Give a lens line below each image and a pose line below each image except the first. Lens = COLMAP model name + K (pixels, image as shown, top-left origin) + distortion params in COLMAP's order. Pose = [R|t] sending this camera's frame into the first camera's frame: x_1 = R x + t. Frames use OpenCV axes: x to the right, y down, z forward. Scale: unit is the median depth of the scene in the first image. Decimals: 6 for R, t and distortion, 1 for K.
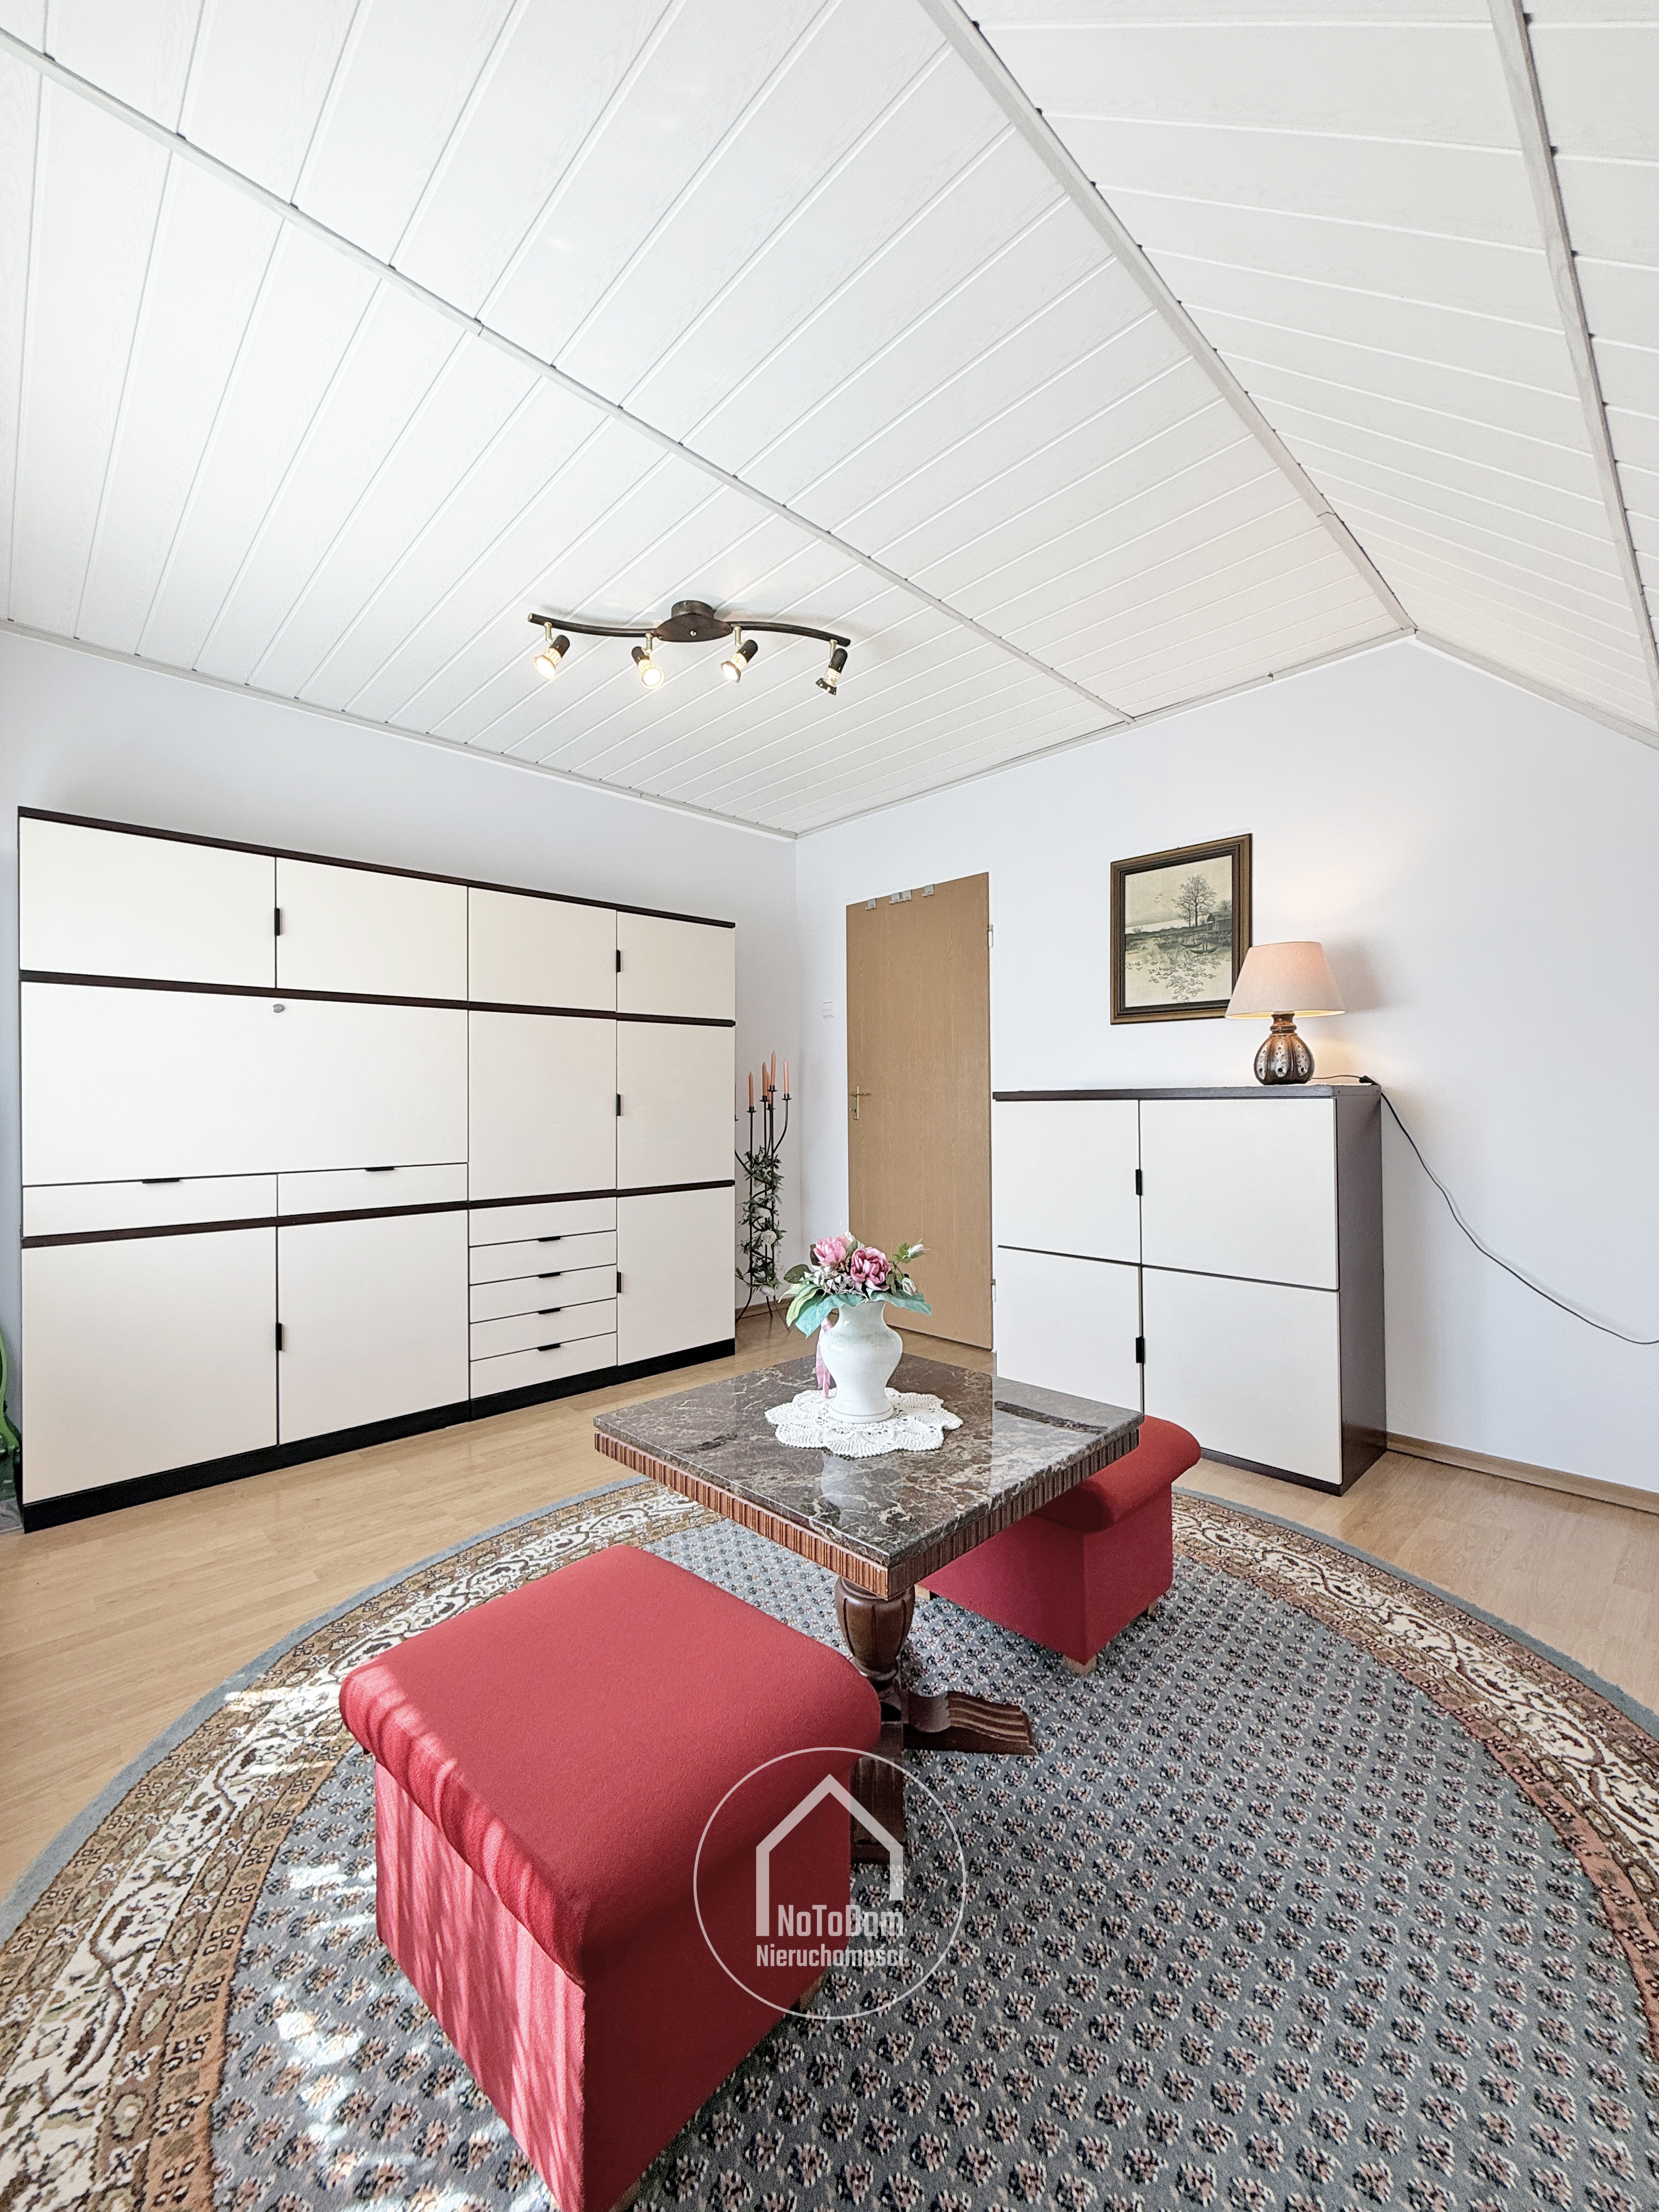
lens RADIAL K [[881.9, 0, 835.0], [0, 881.9, 1096.3], [0, 0, 1]] dist [0.000506, -0.000222]
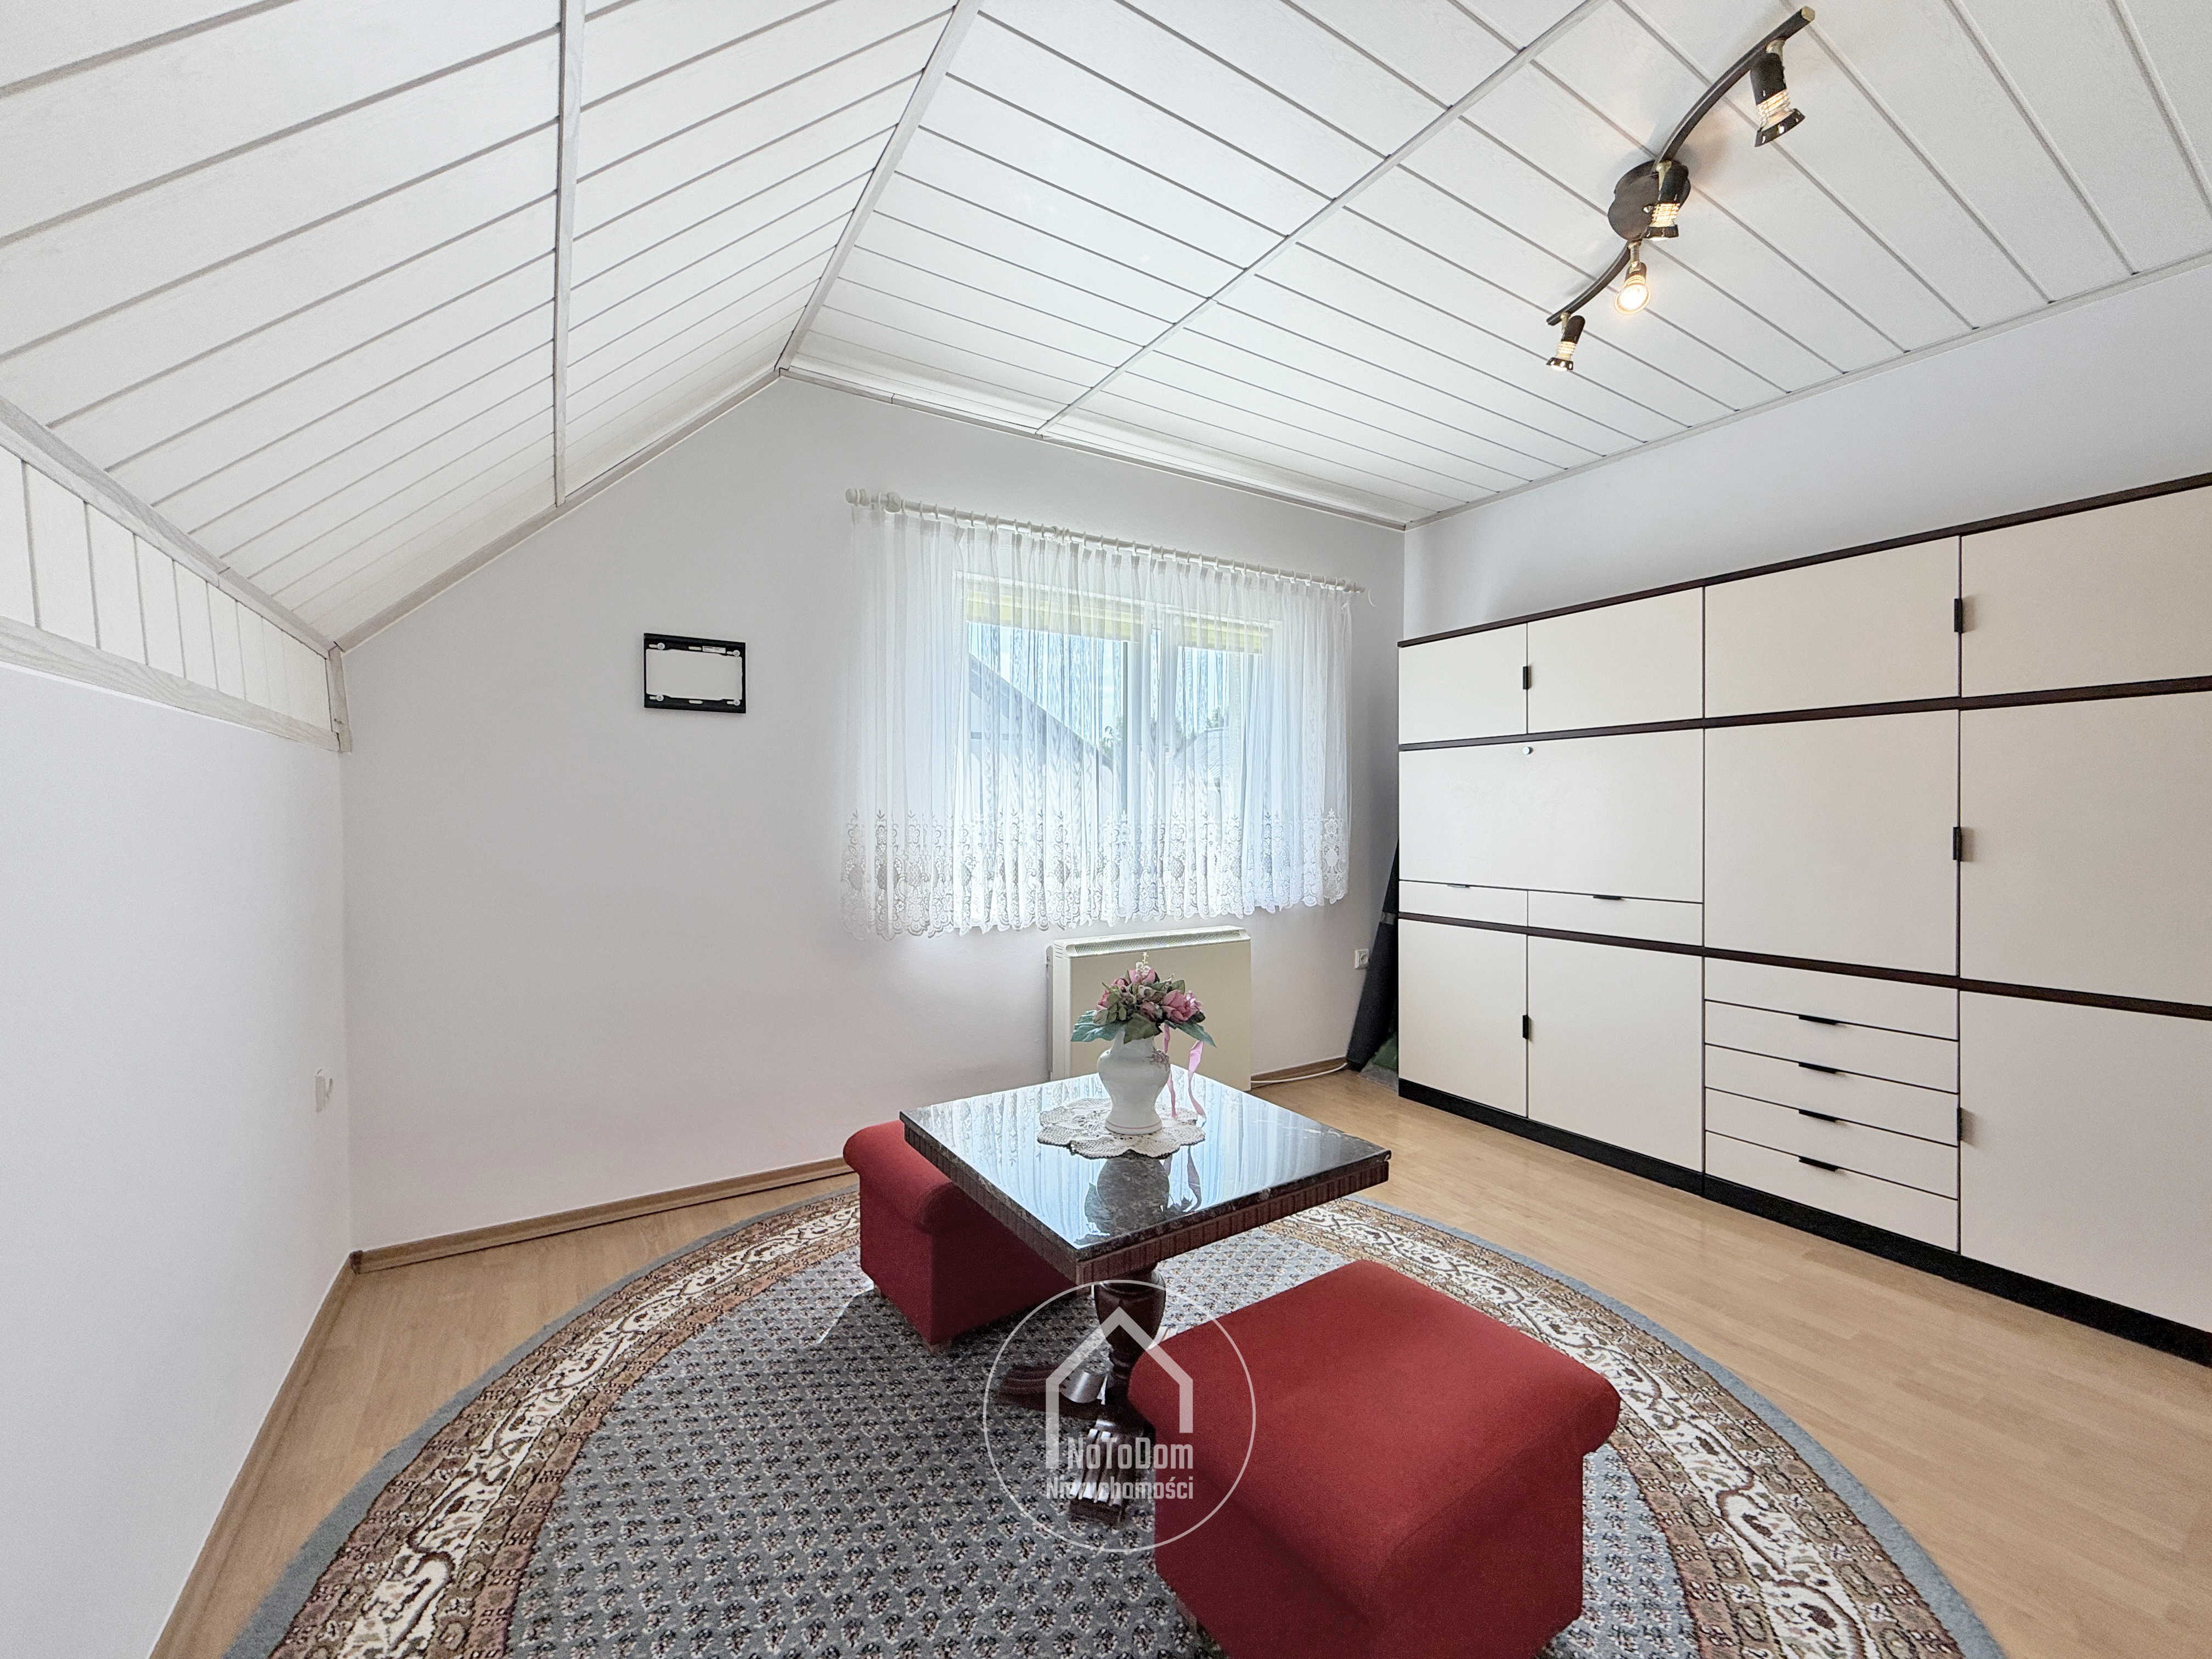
lens RADIAL K [[881.9, 0, 1098.1], [0, 881.9, 825.8], [0, 0, 1]] dist [0.000506, -0.000222]
pose [[-0.207934, 0.019063, -0.977957, 0.641218], [0.007470, 0.999812, 0.017901, -0.024647], [0.978114, -0.003583, -0.208037, 0.676281]]
